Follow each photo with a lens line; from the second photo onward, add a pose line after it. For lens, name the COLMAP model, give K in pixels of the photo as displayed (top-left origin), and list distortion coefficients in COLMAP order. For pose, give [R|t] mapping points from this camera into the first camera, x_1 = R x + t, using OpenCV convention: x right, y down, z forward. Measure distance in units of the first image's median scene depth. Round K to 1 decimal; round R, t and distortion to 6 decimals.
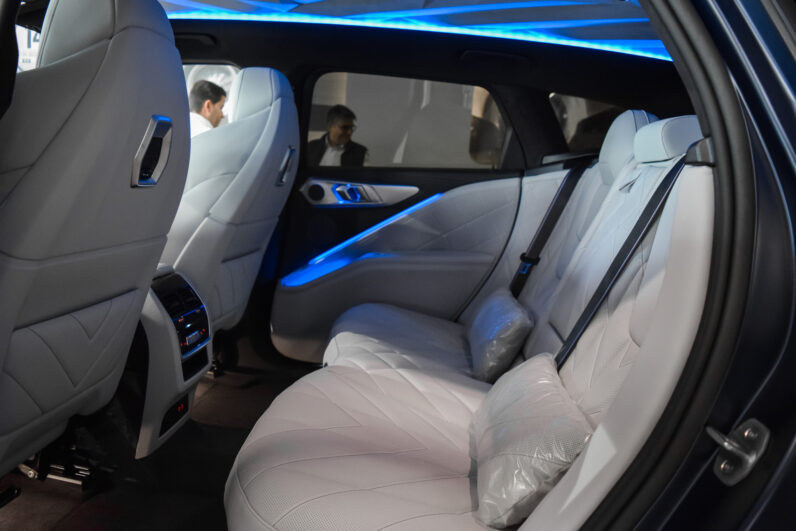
lens RADIAL K [[619.0, 0, 398.0], [0, 619.0, 265.5], [0, 0, 1]] dist [-0.092362, 0.006633]
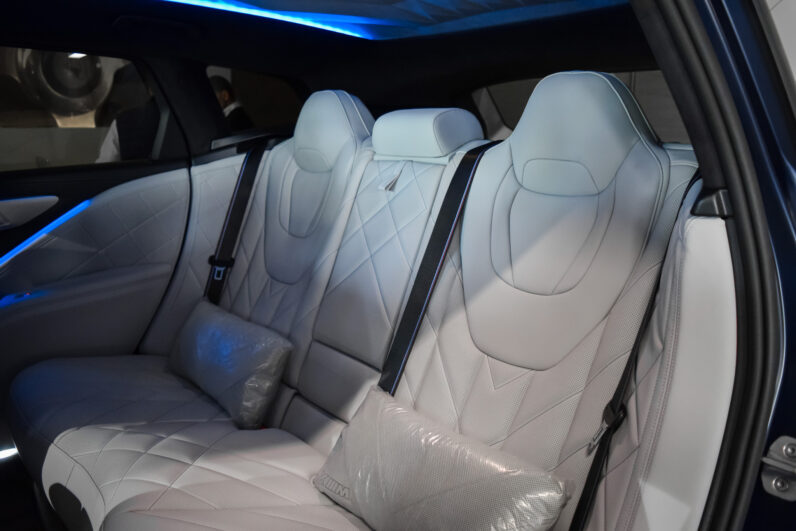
lens RADIAL K [[619.0, 0, 398.0], [0, 619.0, 265.5], [0, 0, 1]] dist [-0.092362, 0.006633]
pose [[0.708256, -0.208980, 0.674315, -0.191981], [0.140260, 0.977794, 0.155713, -0.104433], [-0.691882, -0.015705, 0.721840, 0.203677]]
